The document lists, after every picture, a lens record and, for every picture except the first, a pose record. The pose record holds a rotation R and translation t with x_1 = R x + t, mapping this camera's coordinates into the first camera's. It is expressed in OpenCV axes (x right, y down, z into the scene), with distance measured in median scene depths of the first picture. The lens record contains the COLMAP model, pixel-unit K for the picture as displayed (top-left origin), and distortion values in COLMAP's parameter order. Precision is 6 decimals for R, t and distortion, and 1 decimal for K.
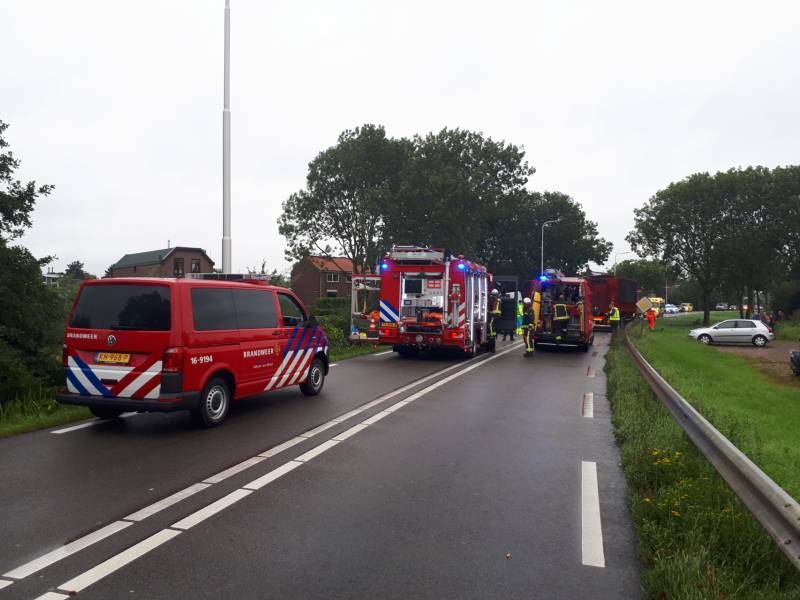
lens RADIAL K [[622.3, 0, 400.0], [0, 622.3, 300.0], [0, 0, 1]] dist [-0.151341, 0.097709]
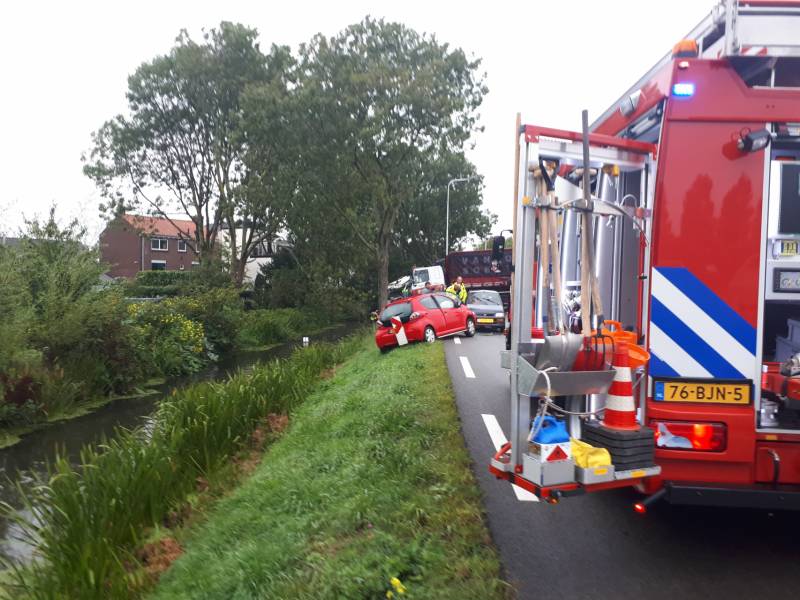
lens RADIAL K [[622.3, 0, 400.0], [0, 622.3, 300.0], [0, 0, 1]] dist [-0.151341, 0.097709]
pose [[0.958201, 0.010538, 0.285903, -0.048544], [-0.020787, 0.999245, 0.032835, 0.001926], [-0.285341, -0.037406, 0.957696, 0.255311]]
